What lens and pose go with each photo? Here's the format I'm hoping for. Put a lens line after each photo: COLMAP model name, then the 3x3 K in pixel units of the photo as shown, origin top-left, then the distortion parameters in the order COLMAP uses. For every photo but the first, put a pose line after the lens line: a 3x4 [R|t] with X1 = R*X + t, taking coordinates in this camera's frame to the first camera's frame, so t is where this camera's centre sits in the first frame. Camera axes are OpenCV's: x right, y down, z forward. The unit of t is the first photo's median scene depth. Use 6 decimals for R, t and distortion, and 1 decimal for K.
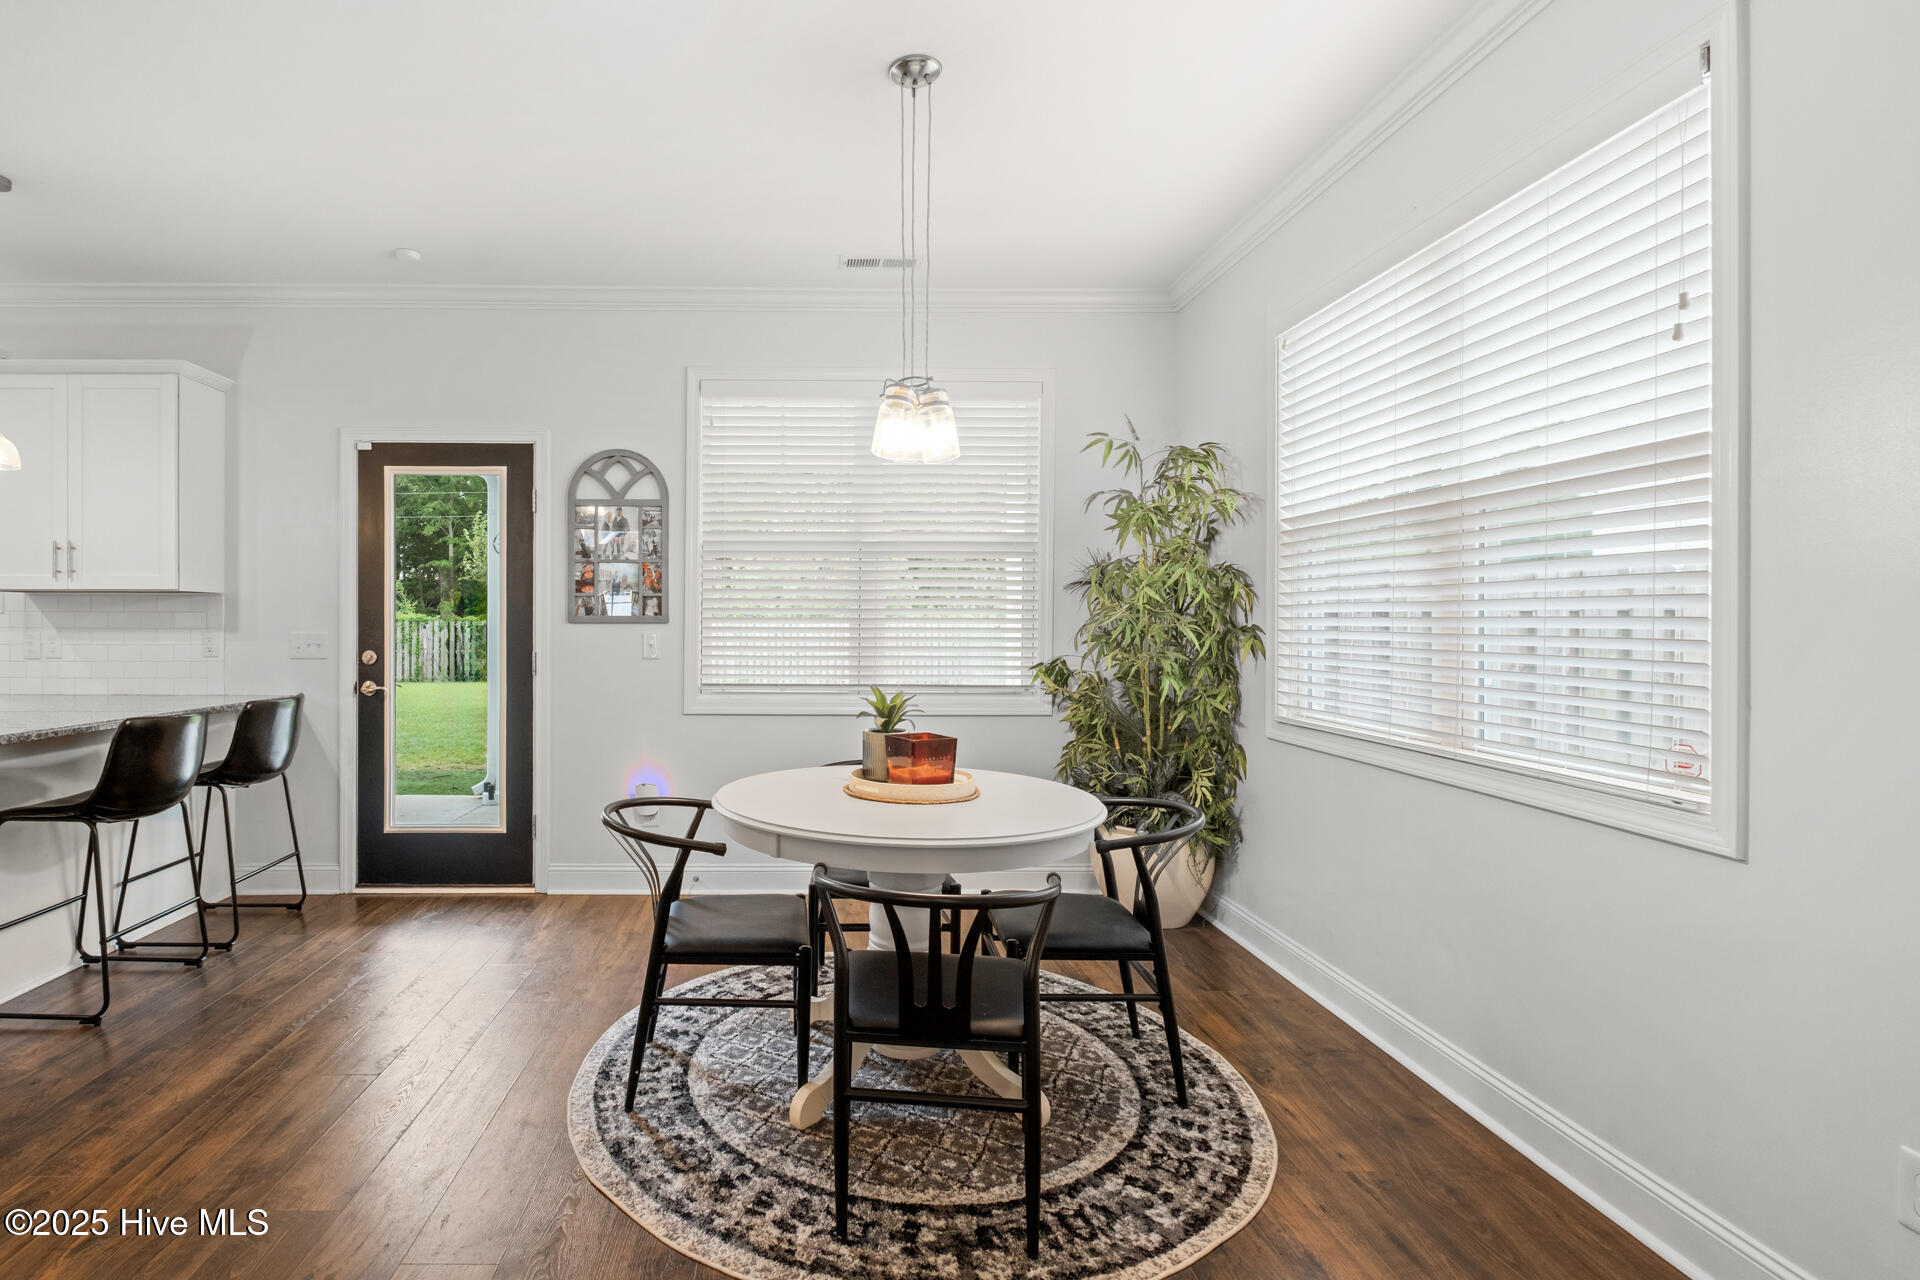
lens RADIAL K [[918.8, 0, 825.4], [0, 918.8, 625.3], [0, 0, 1]] dist [-0.003855, -0.001507]
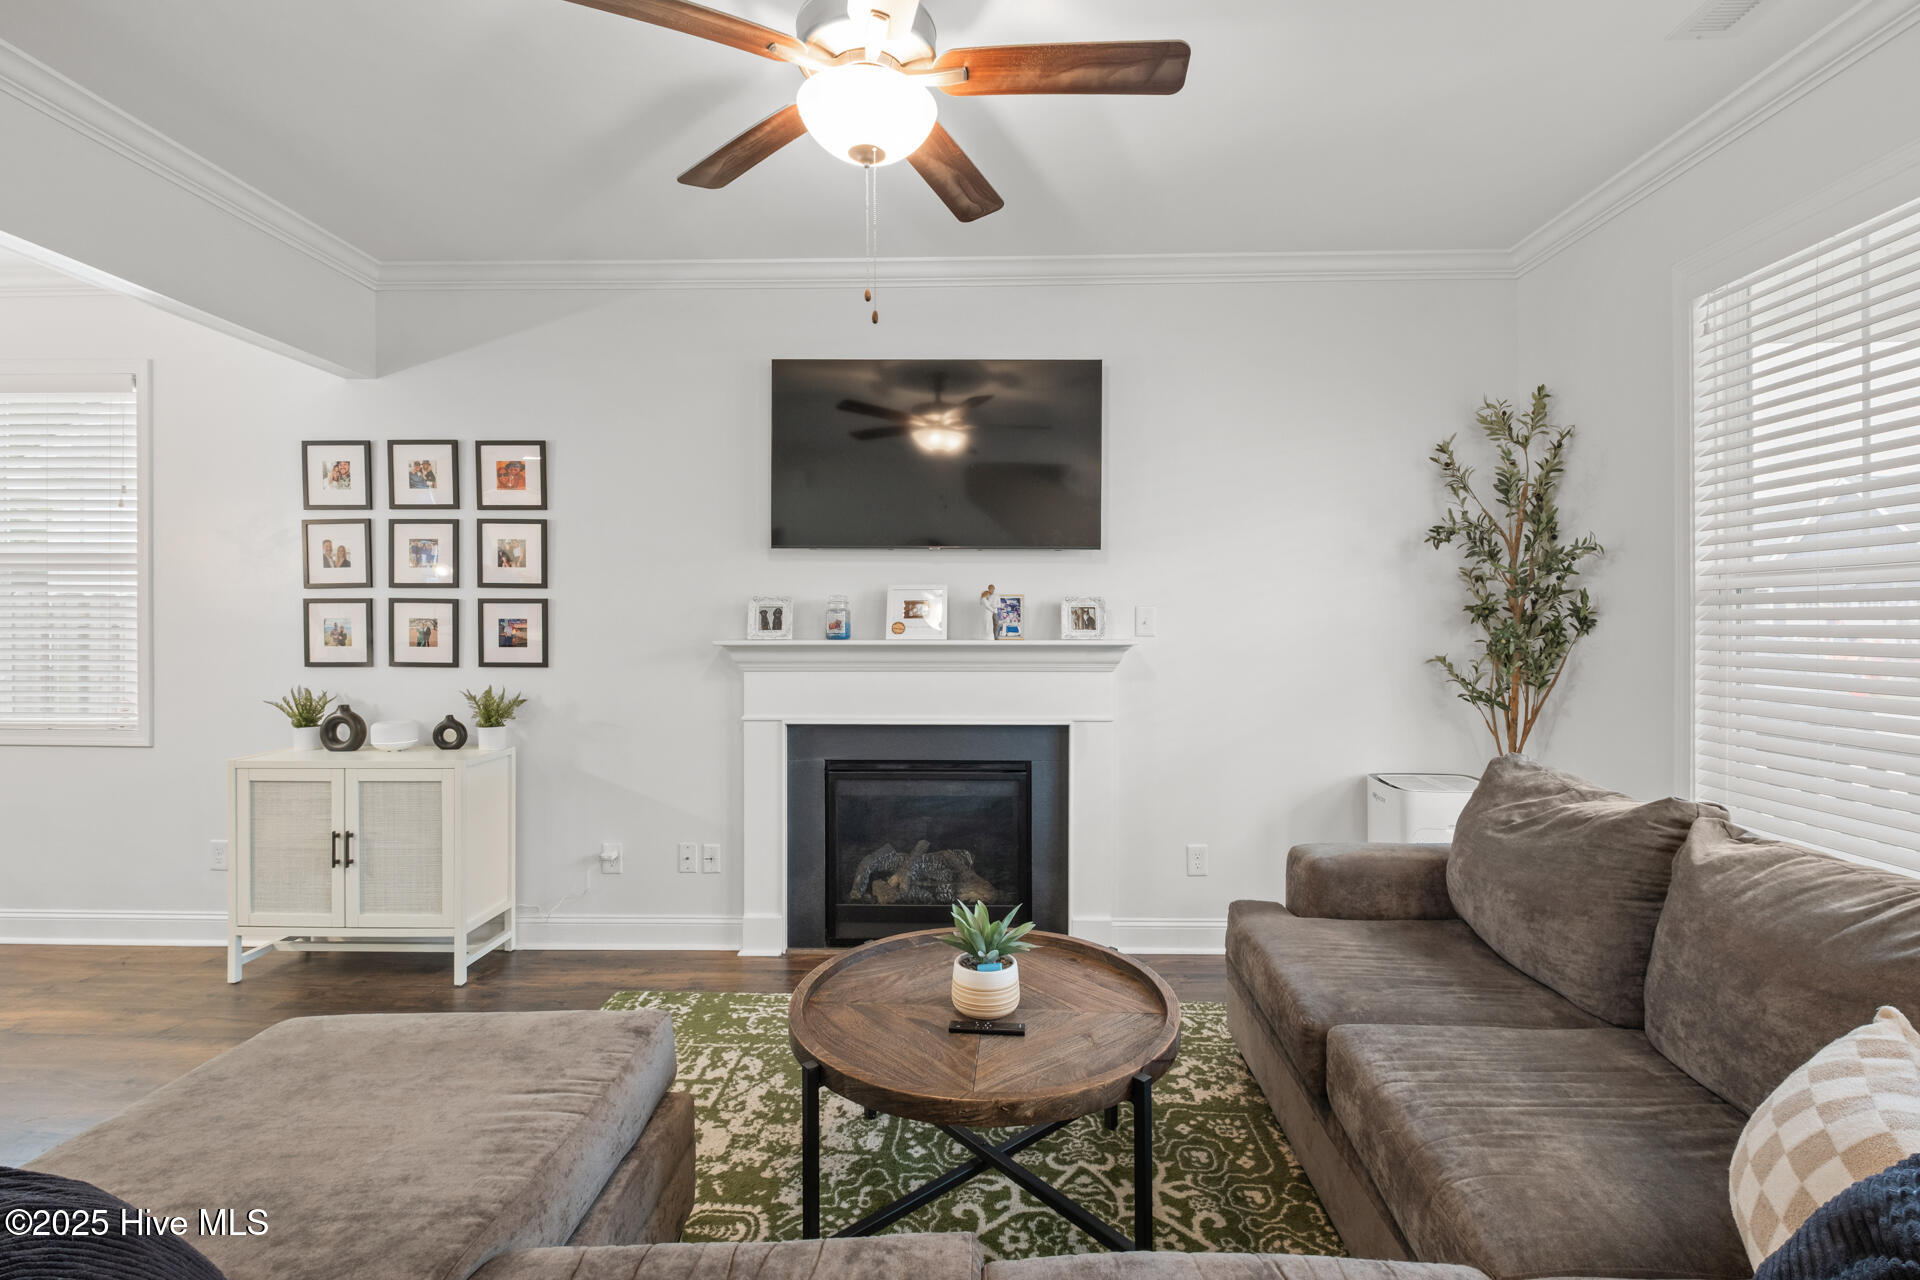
lens RADIAL K [[857.3, 0, 948.3], [0, 857.3, 628.4], [0, 0, 1]] dist [-0.005558, -0.001772]
pose [[0.046801, -0.008895, 0.998865, -0.432386], [0.003836, 0.999955, 0.008725, -0.019674], [-0.998897, 0.003423, 0.046833, -0.457722]]
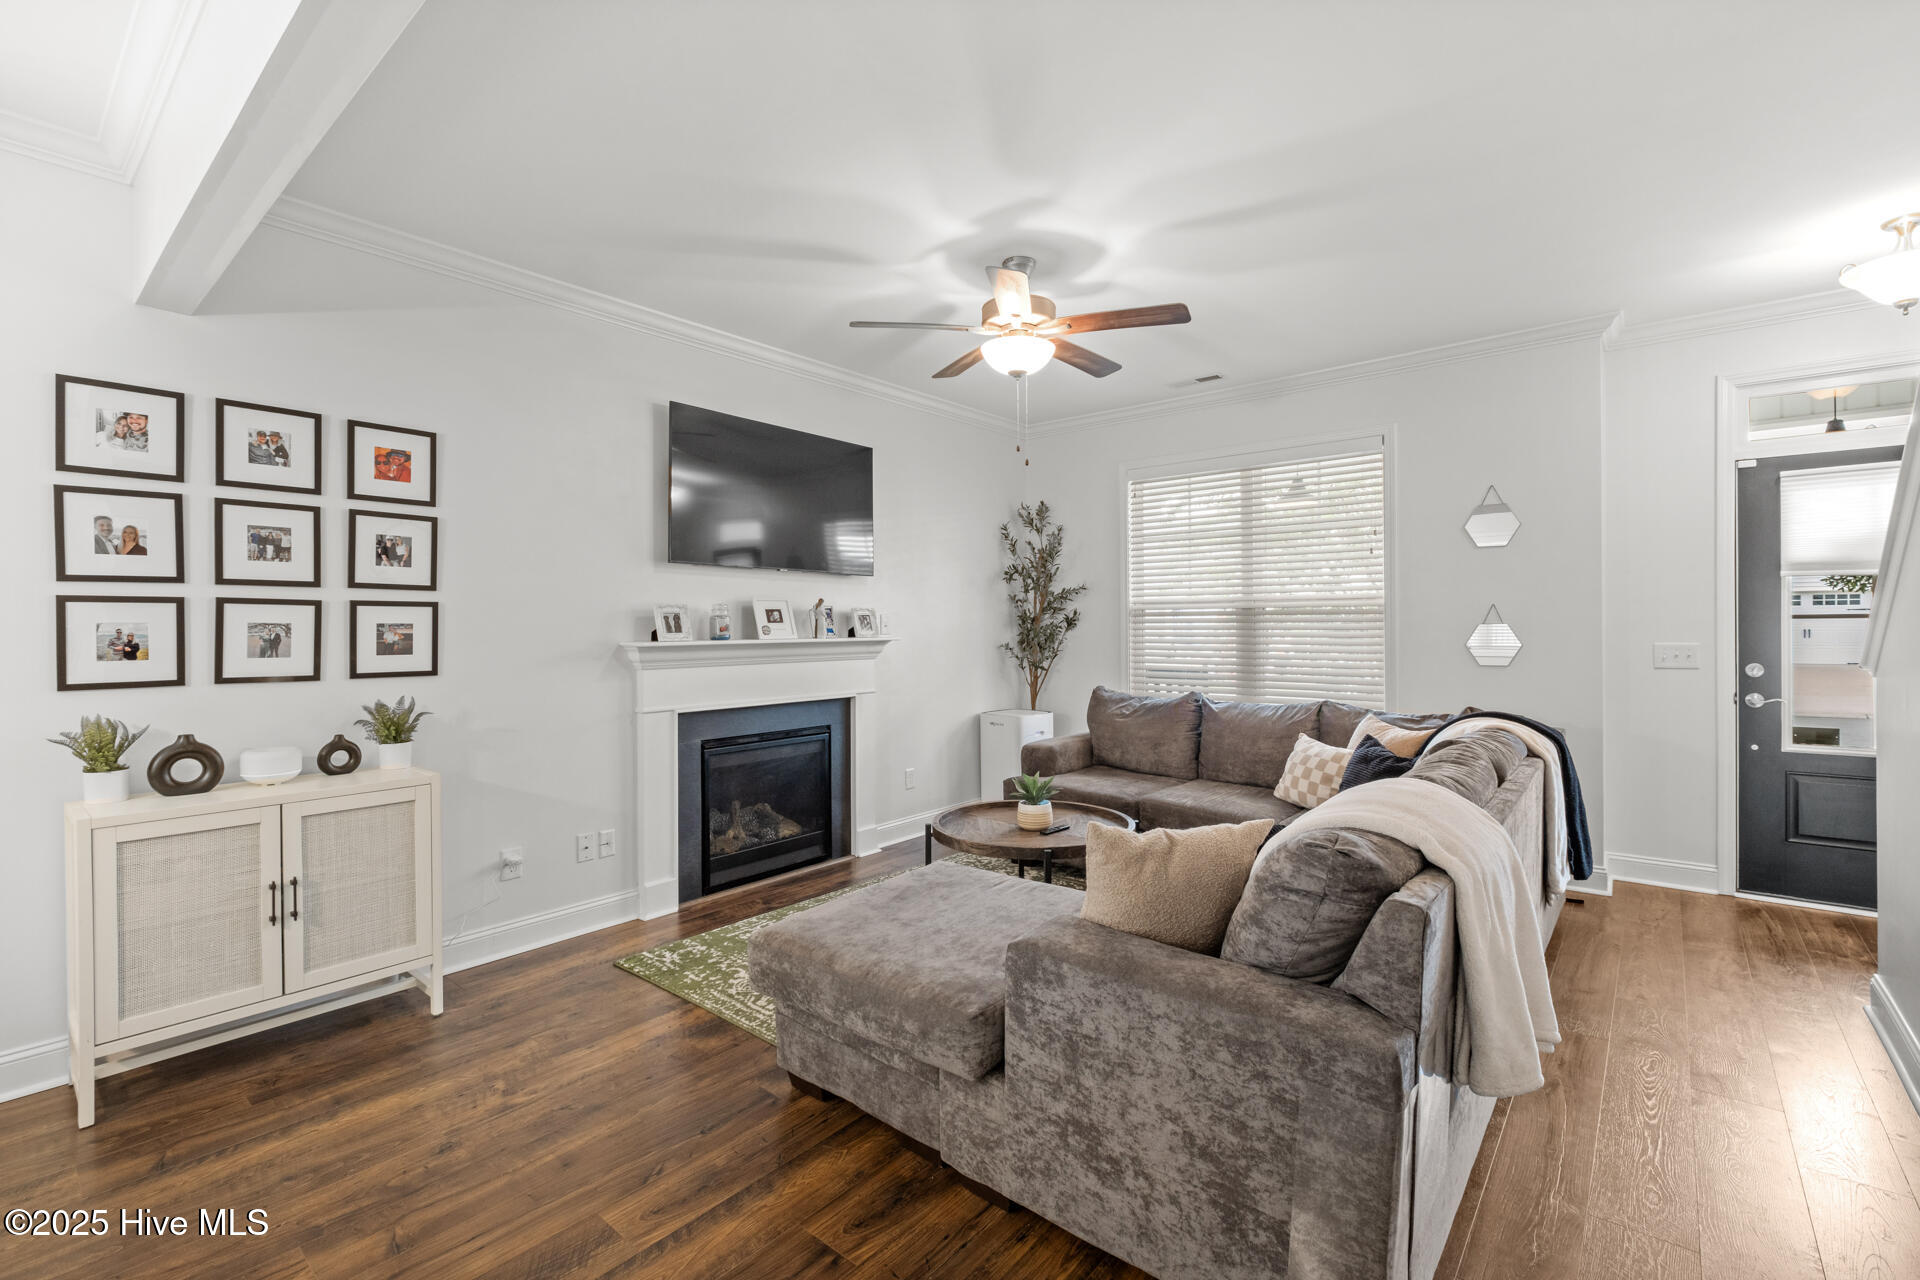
lens RADIAL K [[857.3, 0, 948.3], [0, 857.3, 628.4], [0, 0, 1]] dist [-0.005558, -0.001772]
pose [[-0.752395, 0.000463, 0.658712, -0.486290], [0.006527, 0.999956, 0.006753, -0.020976], [-0.658680, 0.009381, -0.752365, 0.296471]]
